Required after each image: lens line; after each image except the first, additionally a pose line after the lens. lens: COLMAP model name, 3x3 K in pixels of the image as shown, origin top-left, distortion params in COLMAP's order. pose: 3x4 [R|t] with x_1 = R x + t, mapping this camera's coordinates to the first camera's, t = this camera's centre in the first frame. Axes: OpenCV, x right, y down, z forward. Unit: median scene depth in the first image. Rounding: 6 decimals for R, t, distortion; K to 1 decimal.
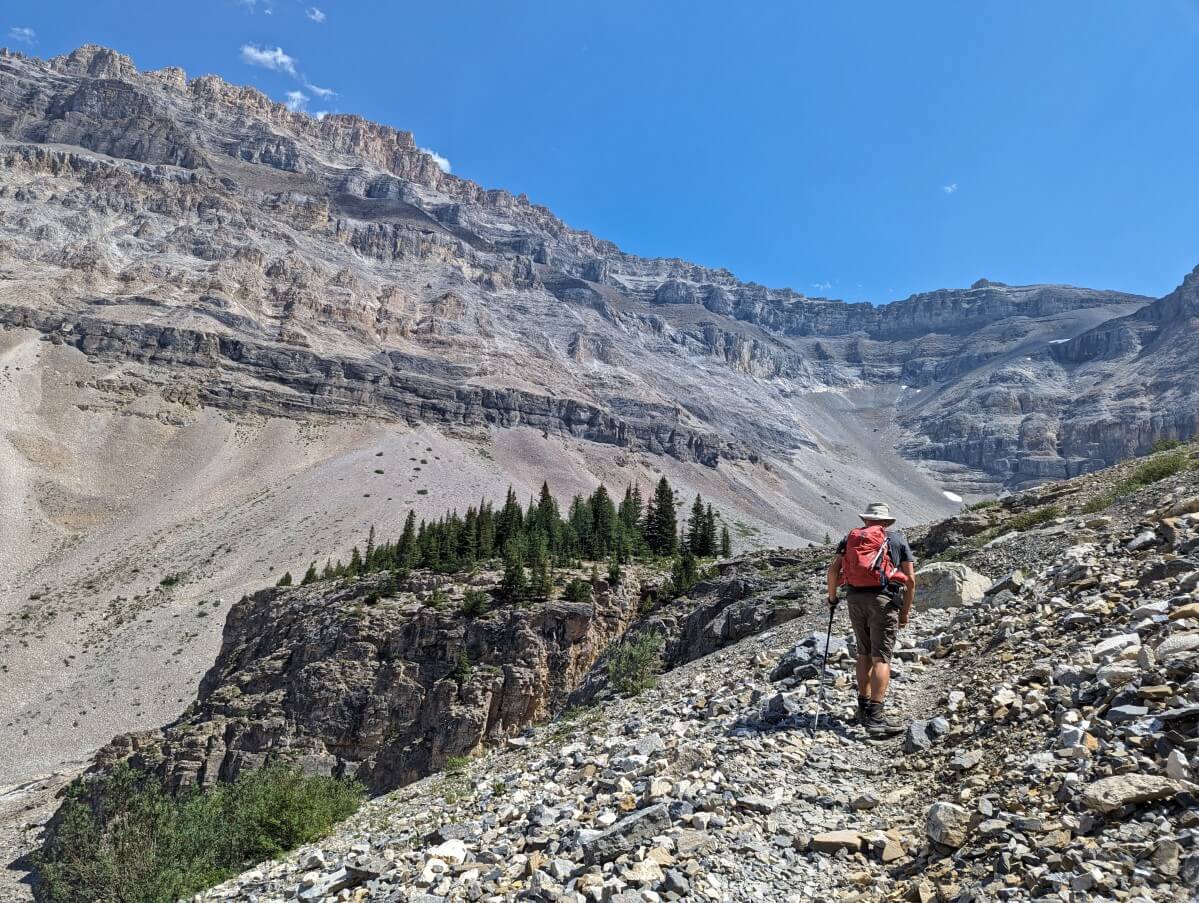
lens RADIAL K [[848.4, 0, 582.1], [0, 848.4, 456.2], [0, 0, 1]] dist [0.073841, -0.055093]
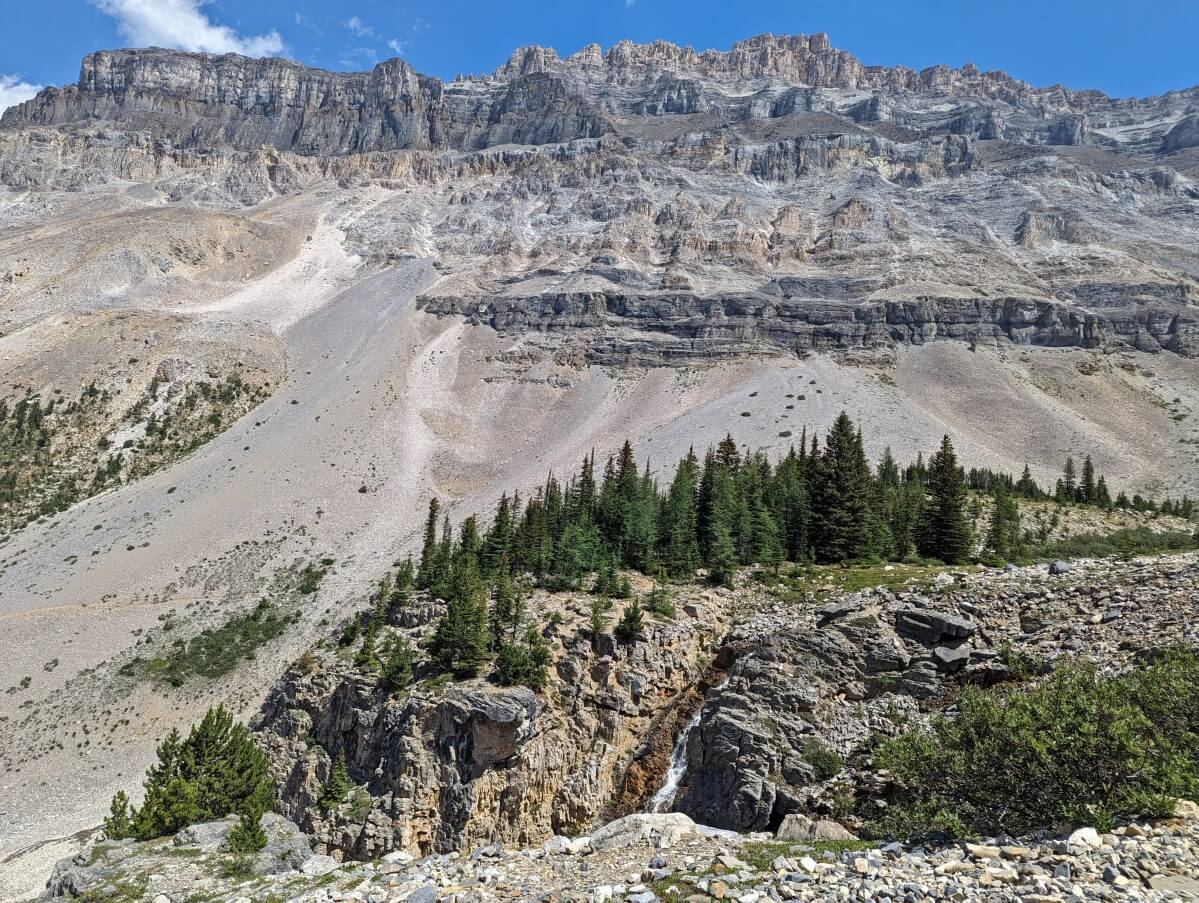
lens RADIAL K [[848.4, 0, 582.1], [0, 848.4, 456.2], [0, 0, 1]] dist [0.073841, -0.055093]
pose [[0.855228, -0.067335, -0.513859, 0.048910], [0.105069, 0.993460, 0.044688, 0.002459], [0.507490, -0.092209, 0.856710, 0.094174]]
